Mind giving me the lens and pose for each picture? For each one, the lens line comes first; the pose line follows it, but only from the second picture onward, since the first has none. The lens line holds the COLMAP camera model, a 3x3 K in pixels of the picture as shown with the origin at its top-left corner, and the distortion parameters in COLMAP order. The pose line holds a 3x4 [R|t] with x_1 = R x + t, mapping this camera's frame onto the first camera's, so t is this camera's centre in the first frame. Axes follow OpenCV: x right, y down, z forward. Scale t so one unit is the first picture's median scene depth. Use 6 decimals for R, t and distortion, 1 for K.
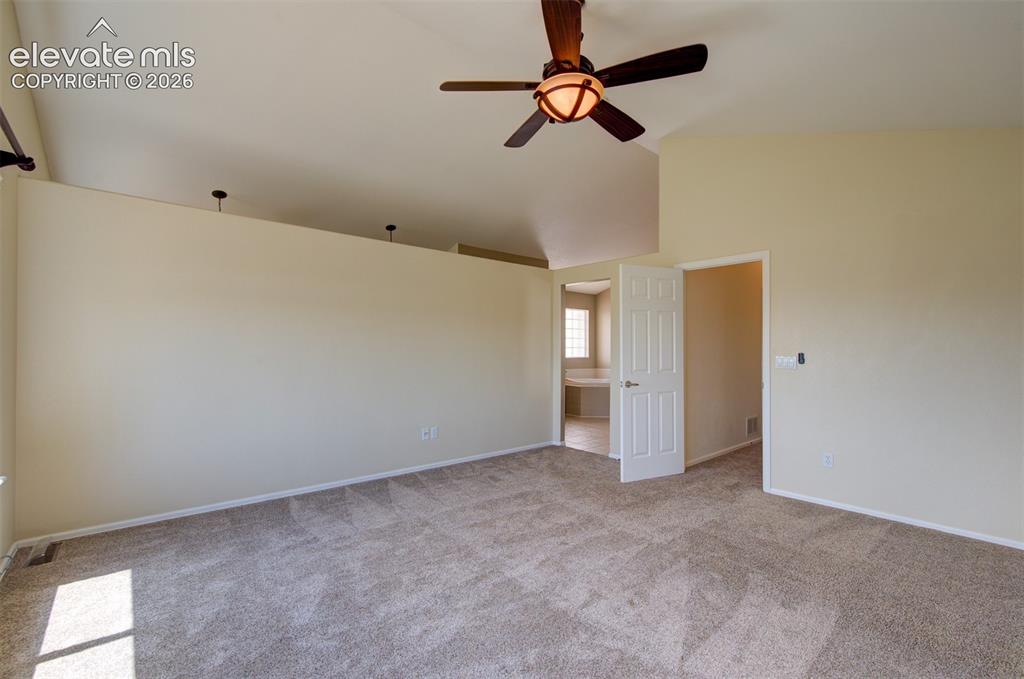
lens RADIAL K [[440.0, 0, 509.7], [0, 440.0, 345.0], [0, 0, 1]] dist [-0.000401, 0.000046]
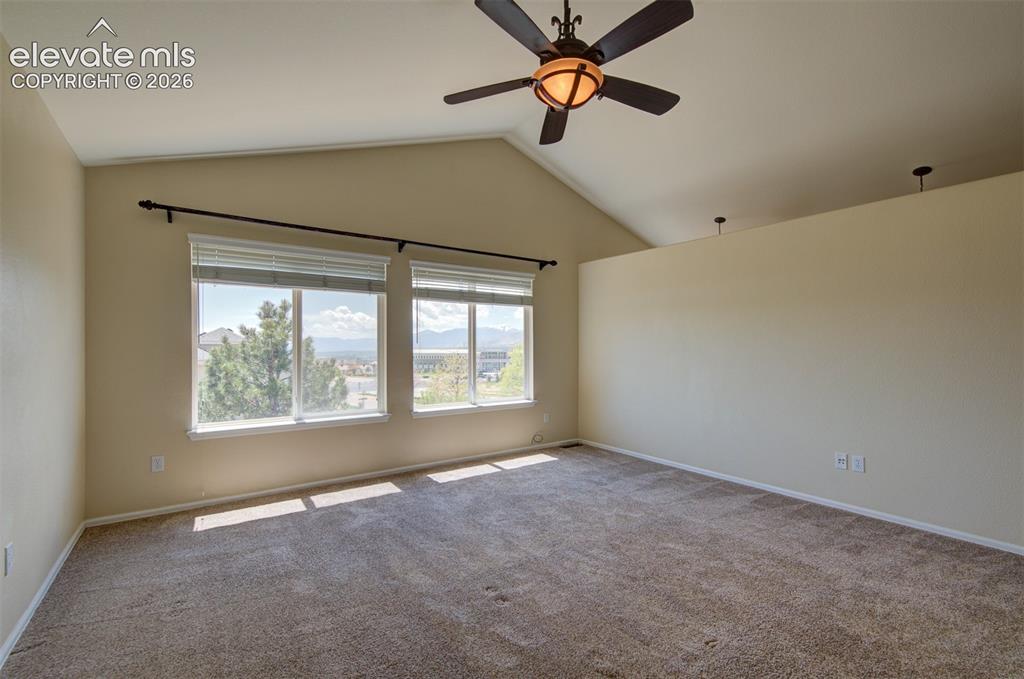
lens RADIAL K [[440.0, 0, 509.7], [0, 440.0, 345.0], [0, 0, 1]] dist [-0.000401, 0.000046]
pose [[-0.080589, -0.004744, -0.996736, 0.969671], [0.009585, 0.999939, -0.005534, 0.009318], [0.996701, -0.010000, -0.080538, 0.828928]]
